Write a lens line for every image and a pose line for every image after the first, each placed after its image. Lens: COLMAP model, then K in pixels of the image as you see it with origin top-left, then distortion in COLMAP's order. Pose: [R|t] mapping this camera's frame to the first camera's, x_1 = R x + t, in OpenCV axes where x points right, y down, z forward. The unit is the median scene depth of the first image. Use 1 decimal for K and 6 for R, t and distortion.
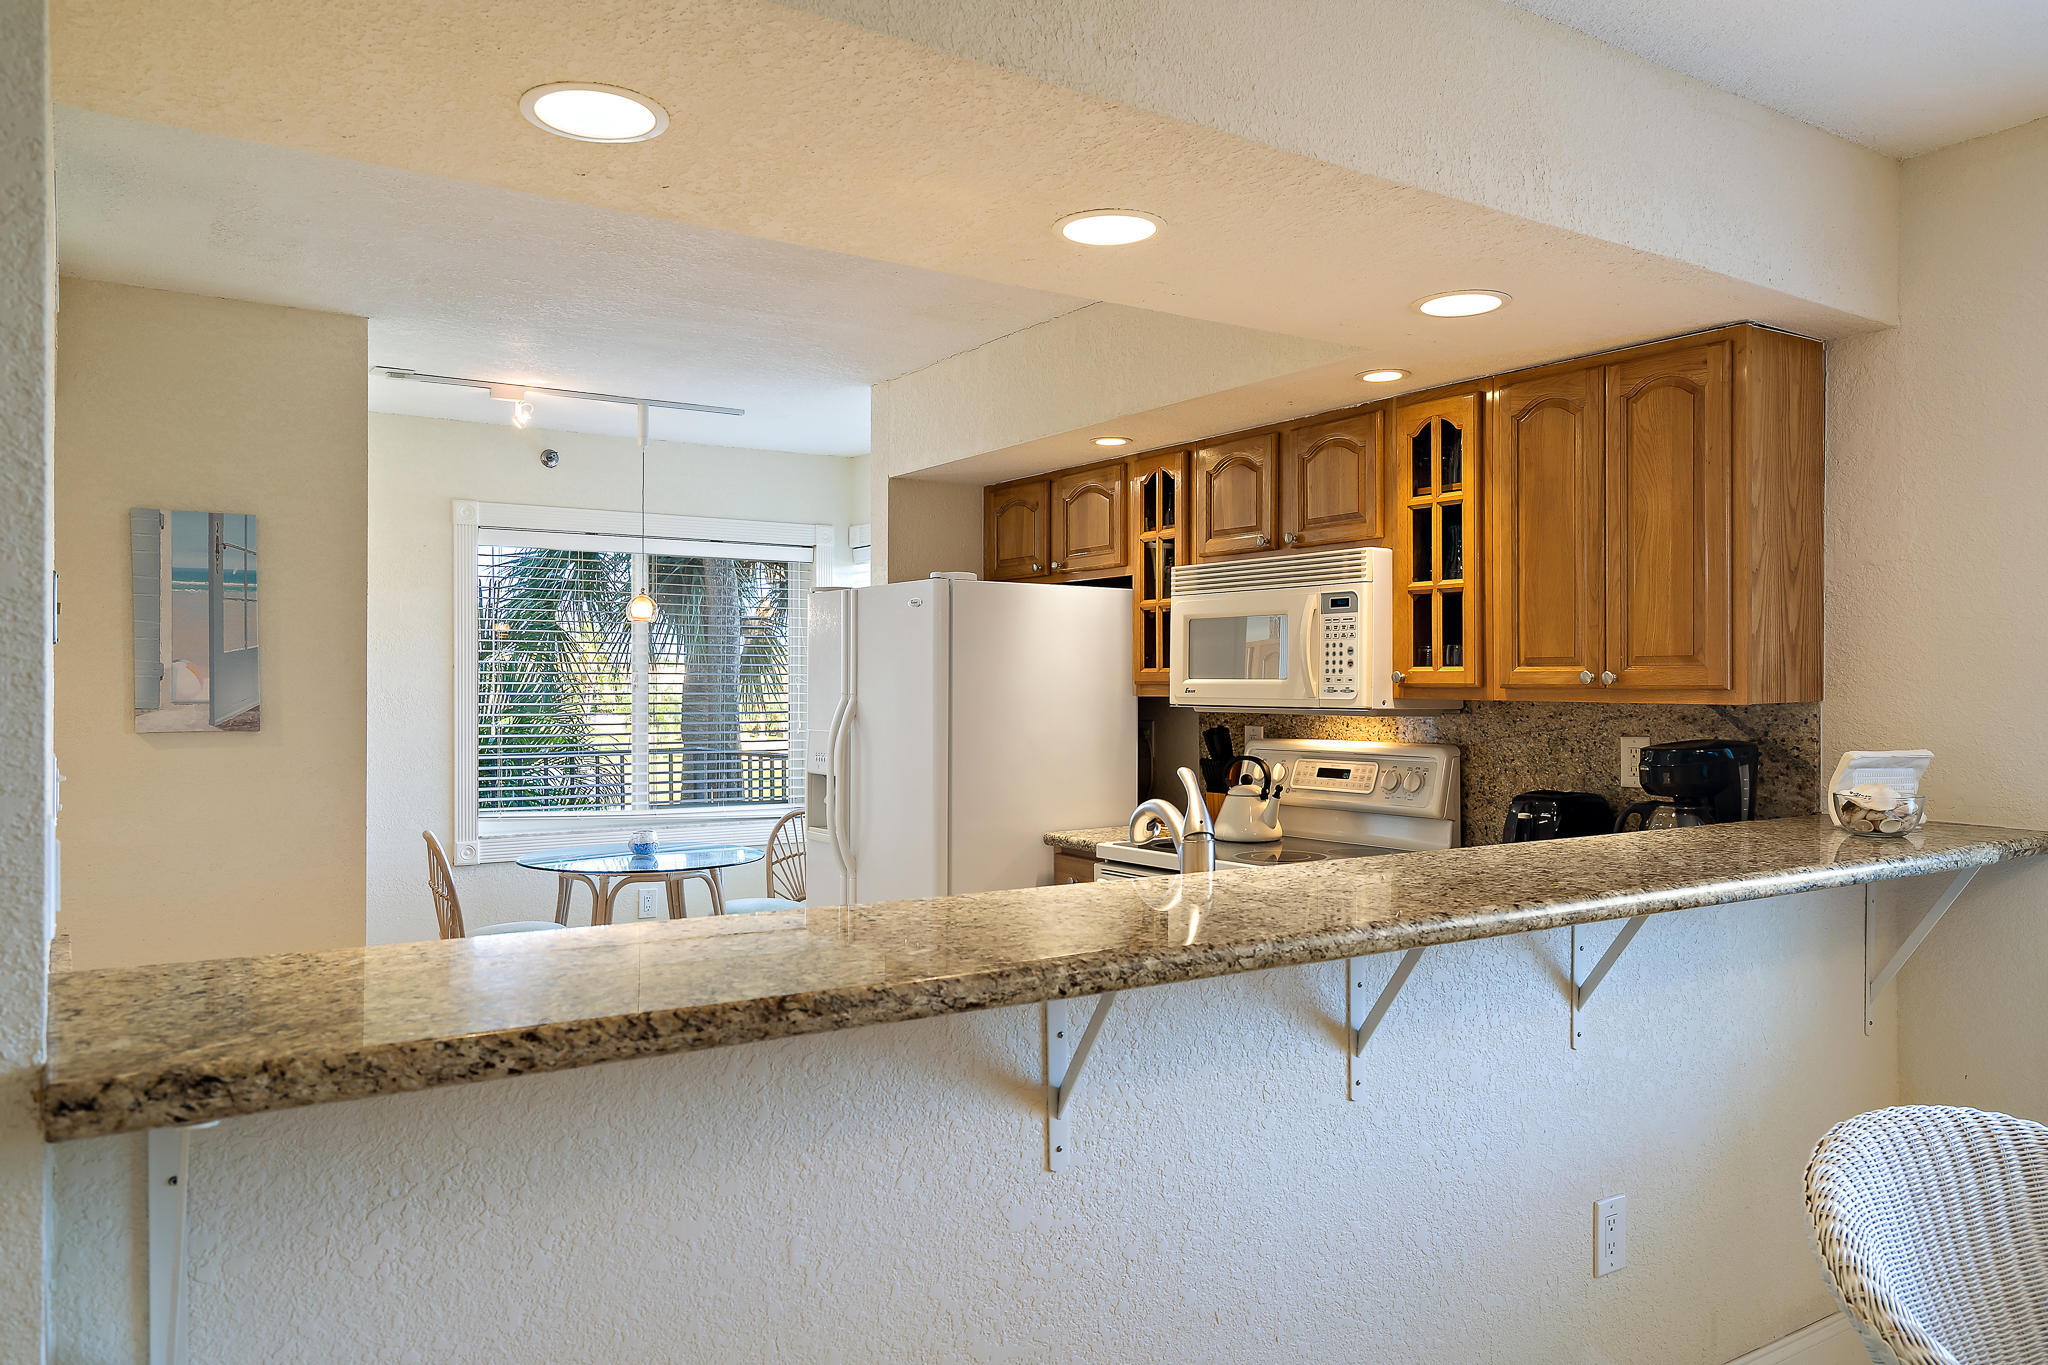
lens RADIAL K [[1455.6, 0, 1034.0], [0, 1455.6, 693.1], [0, 0, 1]] dist [0.004468, 0.008029]
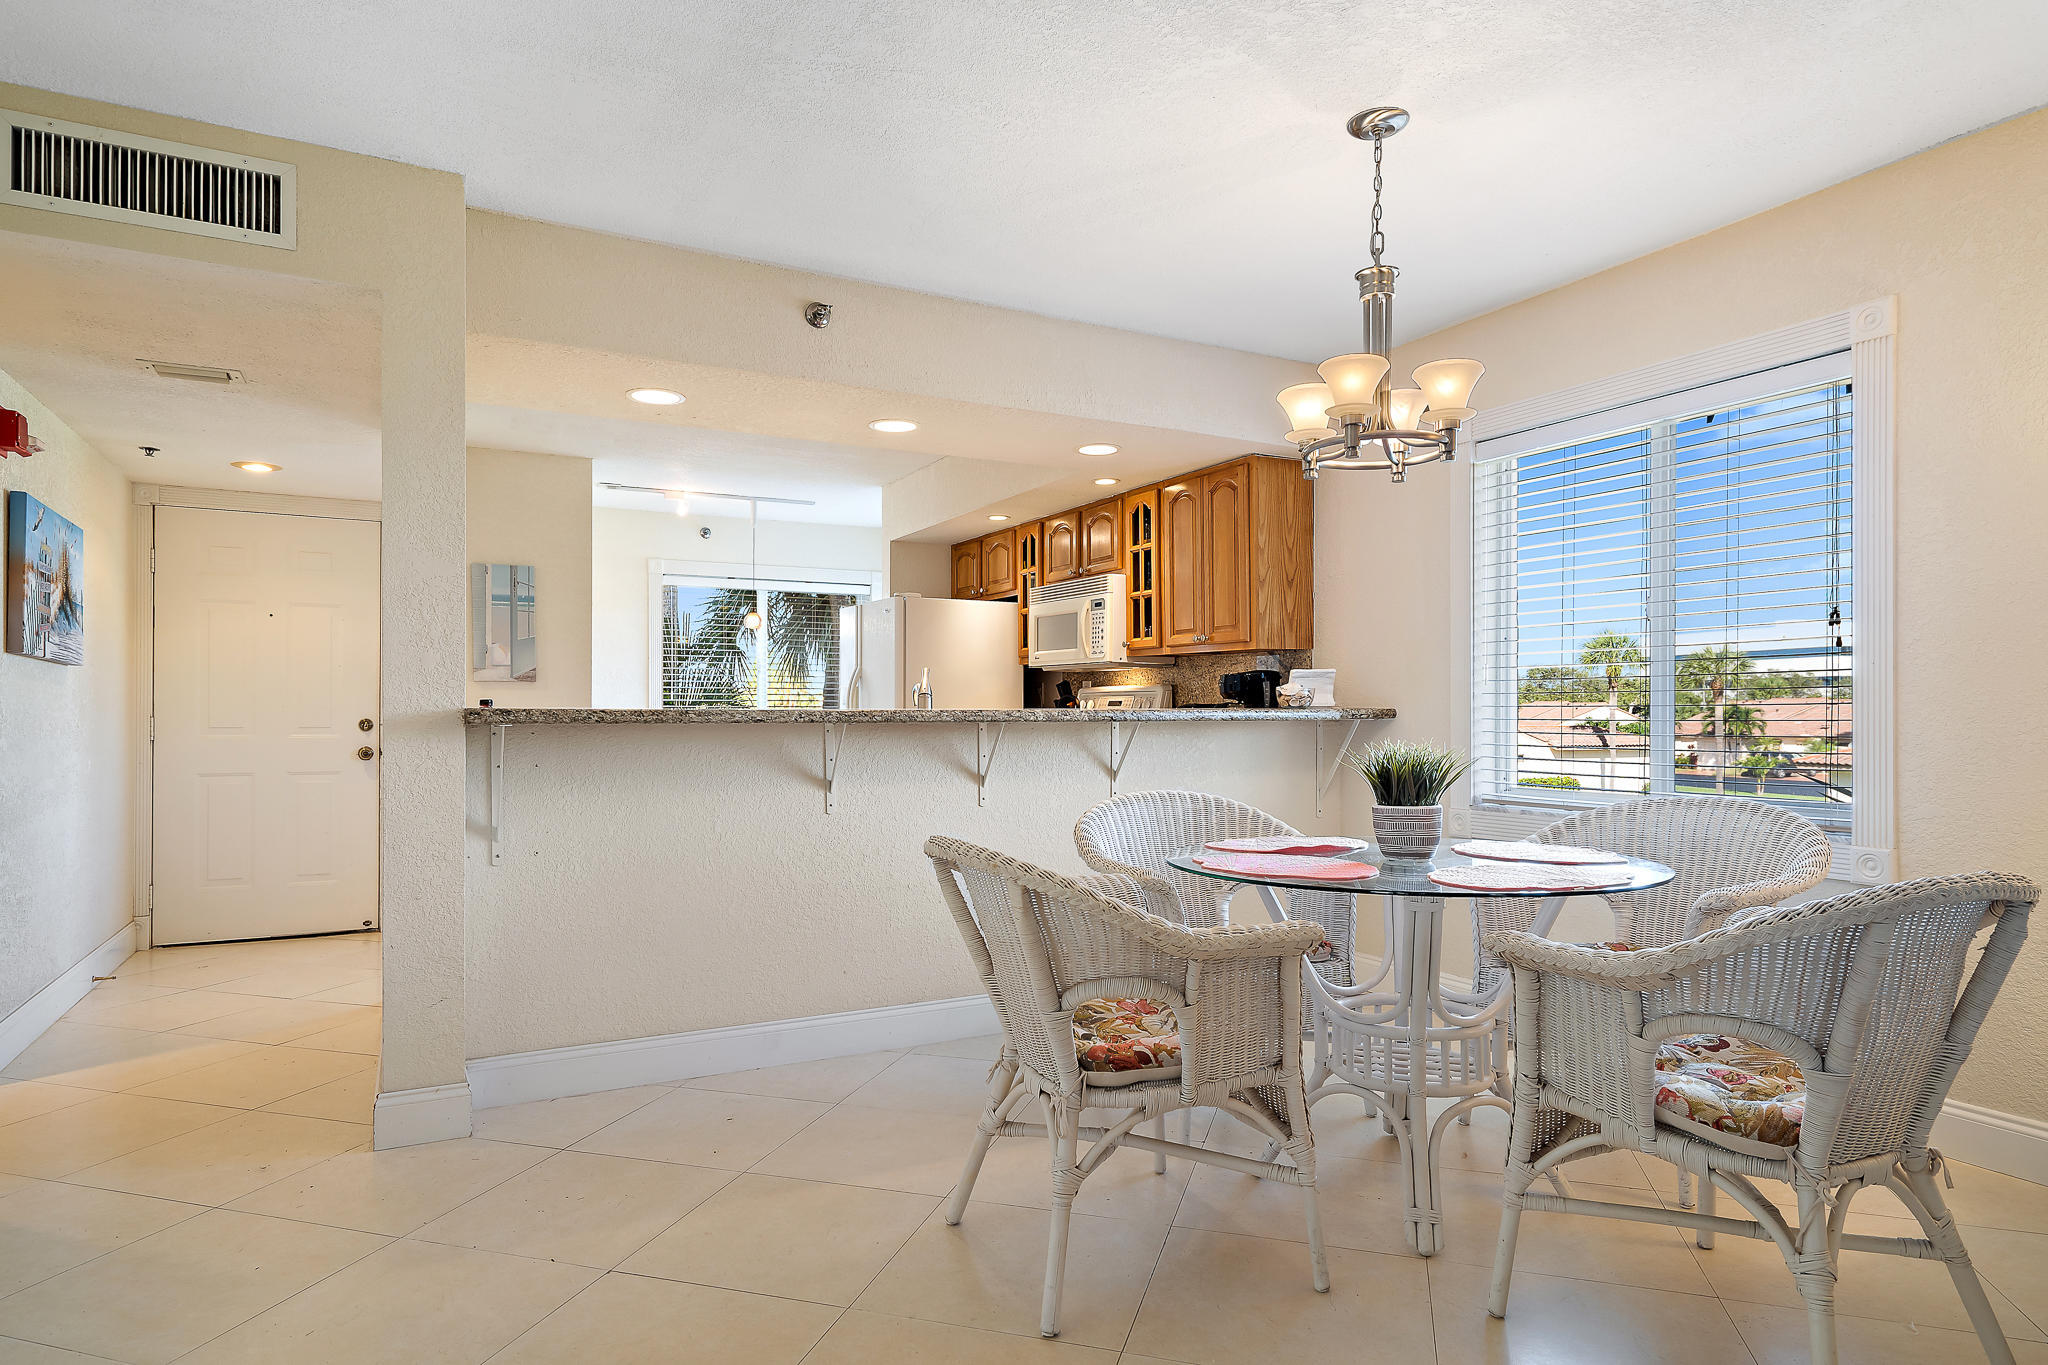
lens RADIAL K [[1187.2, 0, 1040.7], [0, 1187.2, 716.7], [0, 0, 1]] dist [-0.001009, -0.000805]
pose [[0.995425, -0.001969, -0.095526, 0.263905], [0.001964, 0.999998, -0.000150, 0.074143], [0.095526, -0.000038, 0.995427, -0.462810]]
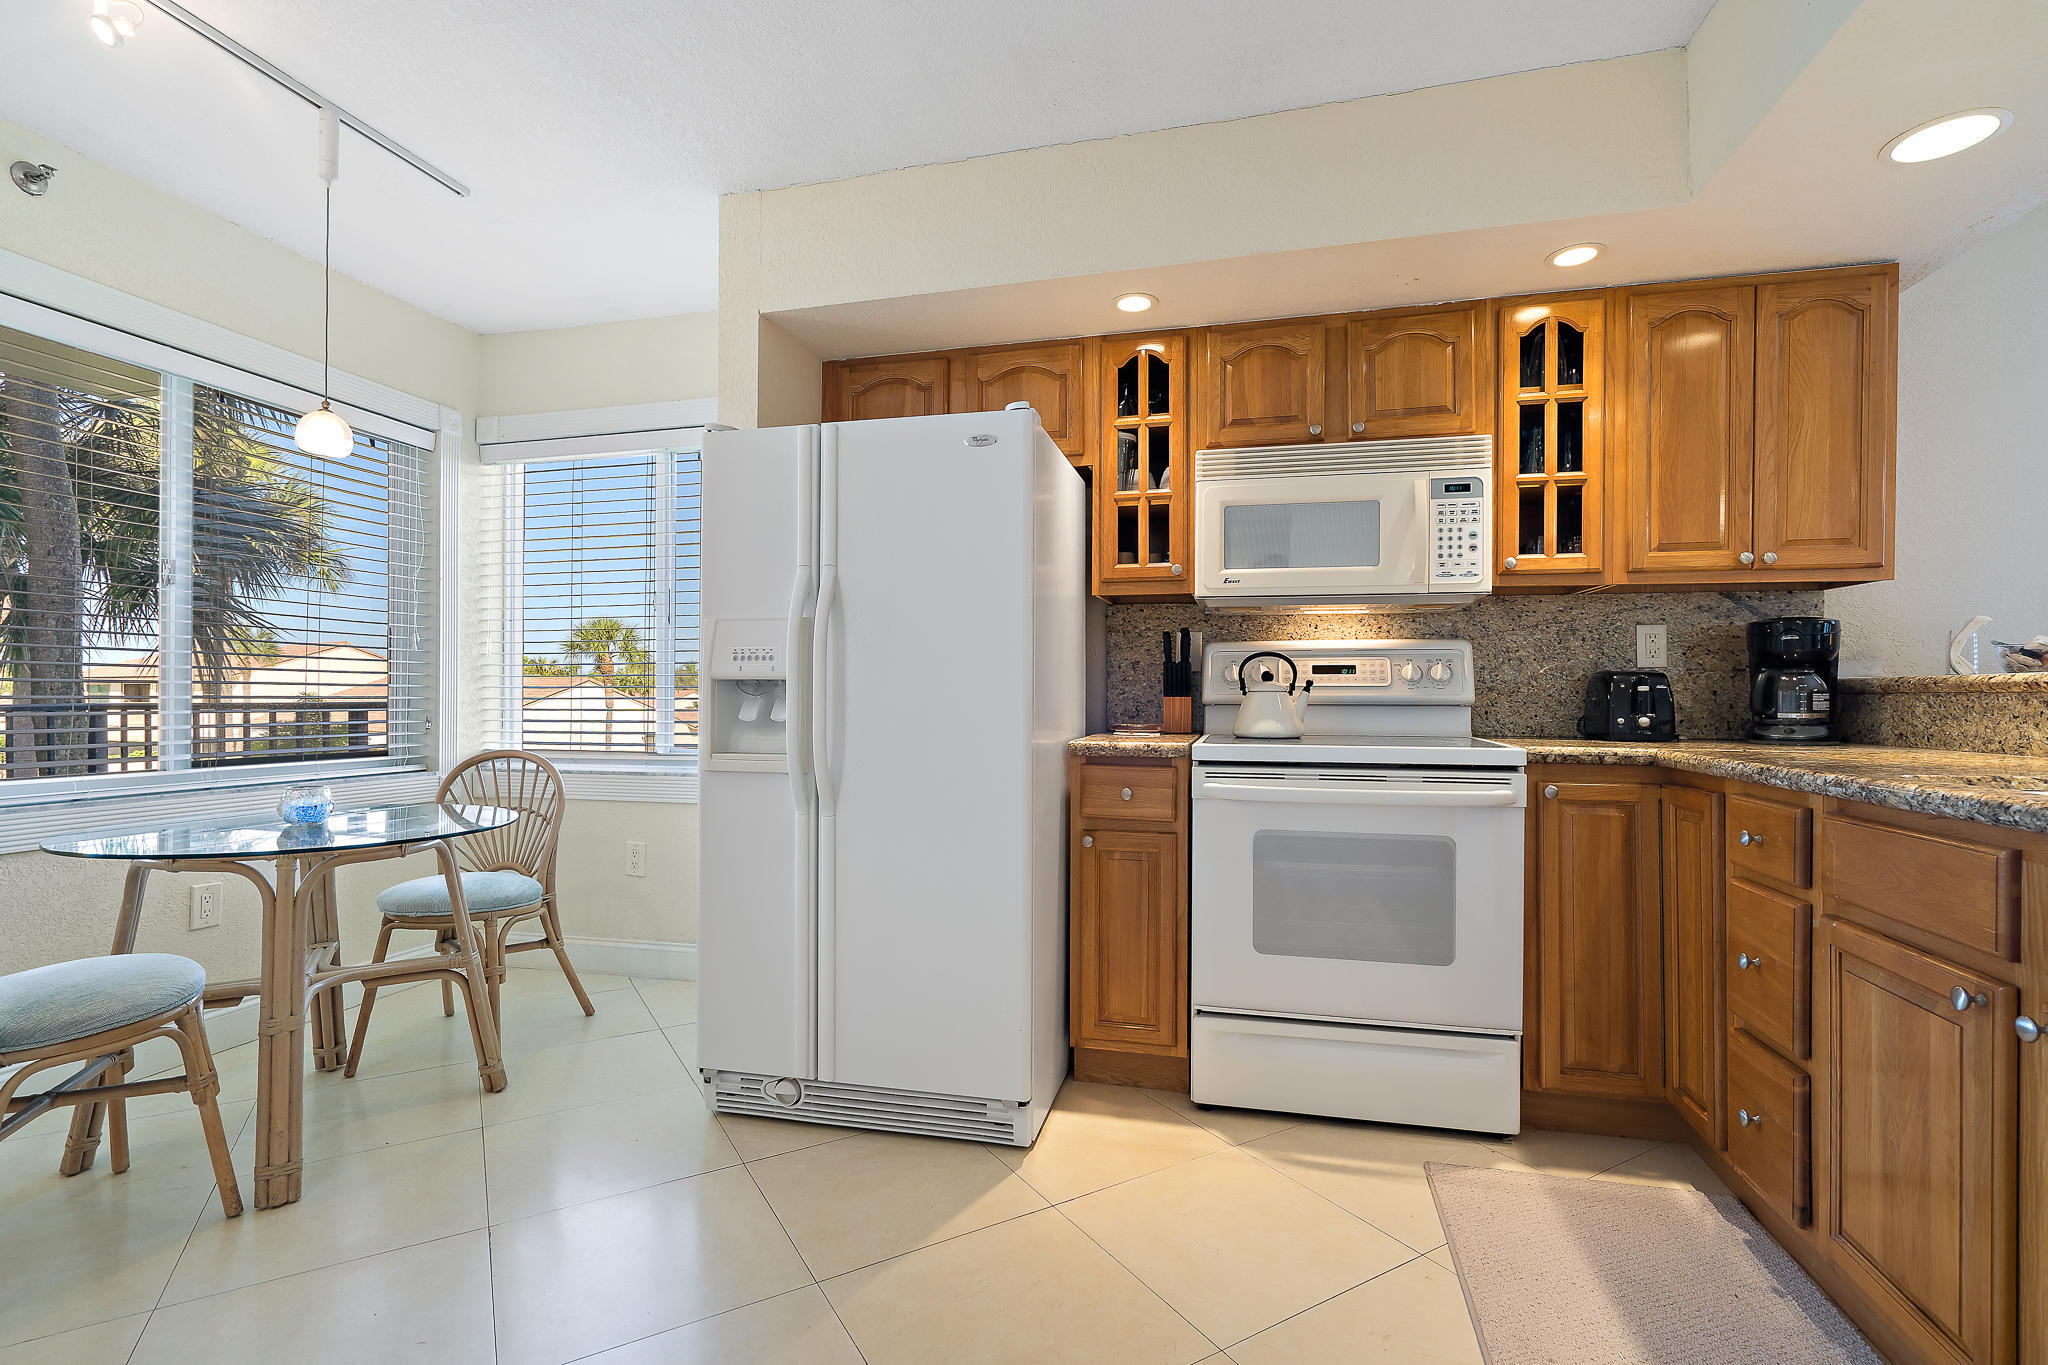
lens RADIAL K [[940.2, 0, 1010.2], [0, 940.2, 691.9], [0, 0, 1]] dist [-0.005470, 0.002214]
pose [[0.751811, 0.004078, 0.659366, -0.424724], [0.001274, 0.999970, -0.007637, 0.078797], [-0.659377, 0.006581, 0.751784, 0.674317]]
